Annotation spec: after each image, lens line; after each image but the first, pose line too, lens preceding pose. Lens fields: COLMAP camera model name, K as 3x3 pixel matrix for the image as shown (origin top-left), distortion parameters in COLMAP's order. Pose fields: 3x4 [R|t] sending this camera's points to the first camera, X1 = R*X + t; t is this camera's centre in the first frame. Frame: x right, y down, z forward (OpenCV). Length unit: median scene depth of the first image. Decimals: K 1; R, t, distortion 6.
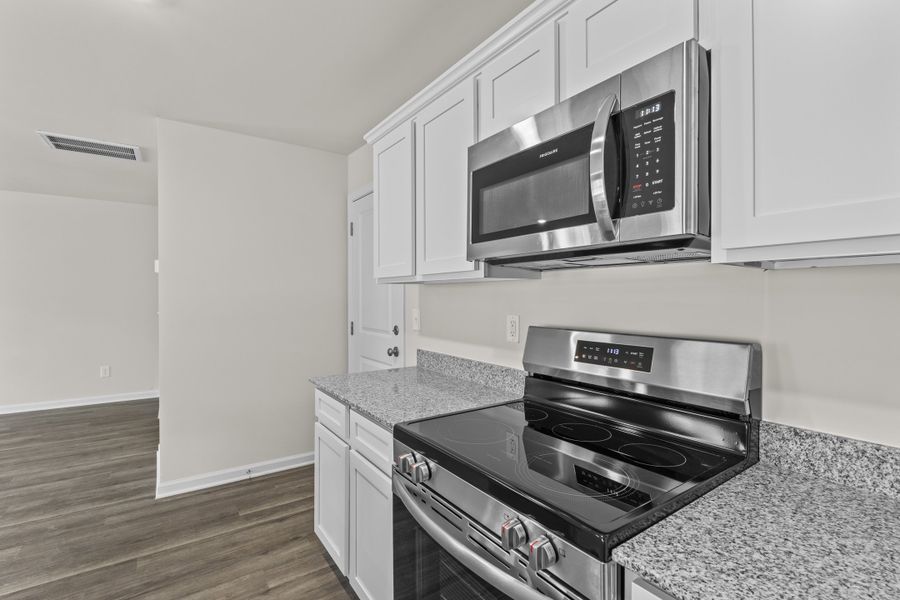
lens RADIAL K [[404.7, 0, 450.0], [0, 404.7, 300.0], [0, 0, 1]] dist [0.000422, 0.000084]
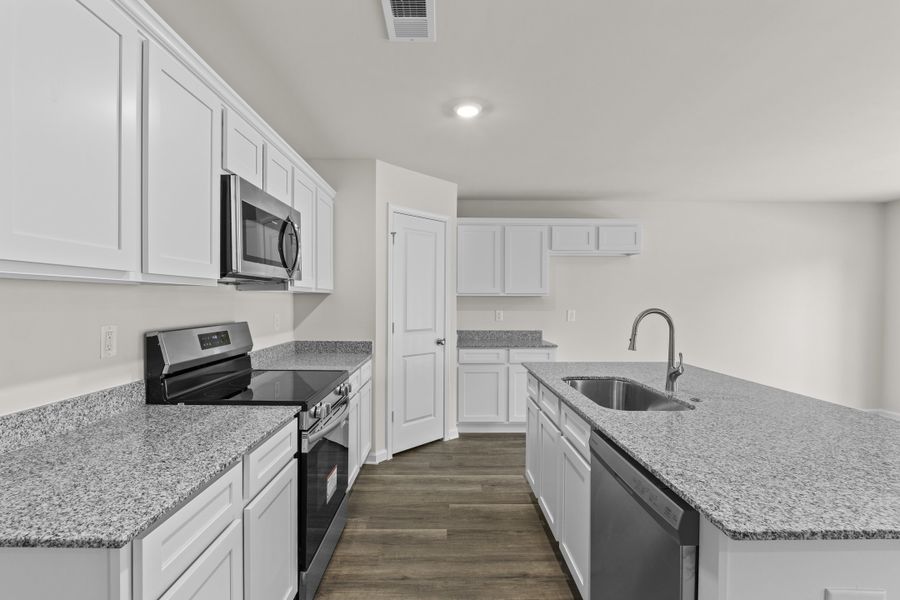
lens RADIAL K [[346.7, 0, 450.0], [0, 346.7, 300.0], [0, 0, 1]] dist [-0.000074, -0.000035]
pose [[-0.821619, -0.011806, 0.569914, -0.524850], [-0.011571, 0.999925, 0.004033, -0.015535], [-0.569919, -0.003281, -0.821694, 0.752765]]
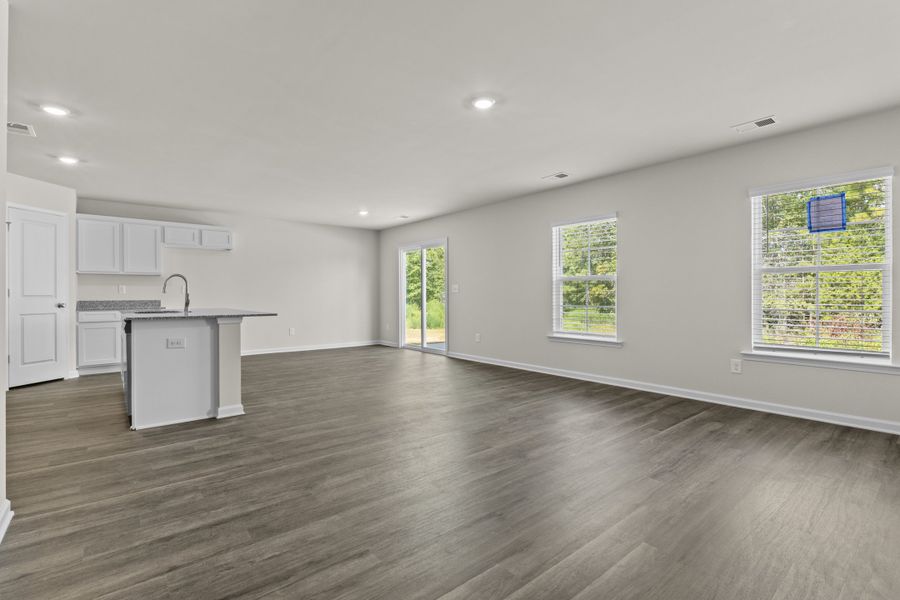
lens RADIAL K [[417.9, 0, 450.0], [0, 417.9, 300.0], [0, 0, 1]] dist [-0.001661, -0.000720]
pose [[-0.997315, -0.005697, -0.073013, -1.598168], [-0.006196, 0.999959, 0.006607, 0.094418], [0.072972, 0.007041, -0.997309, 1.978827]]
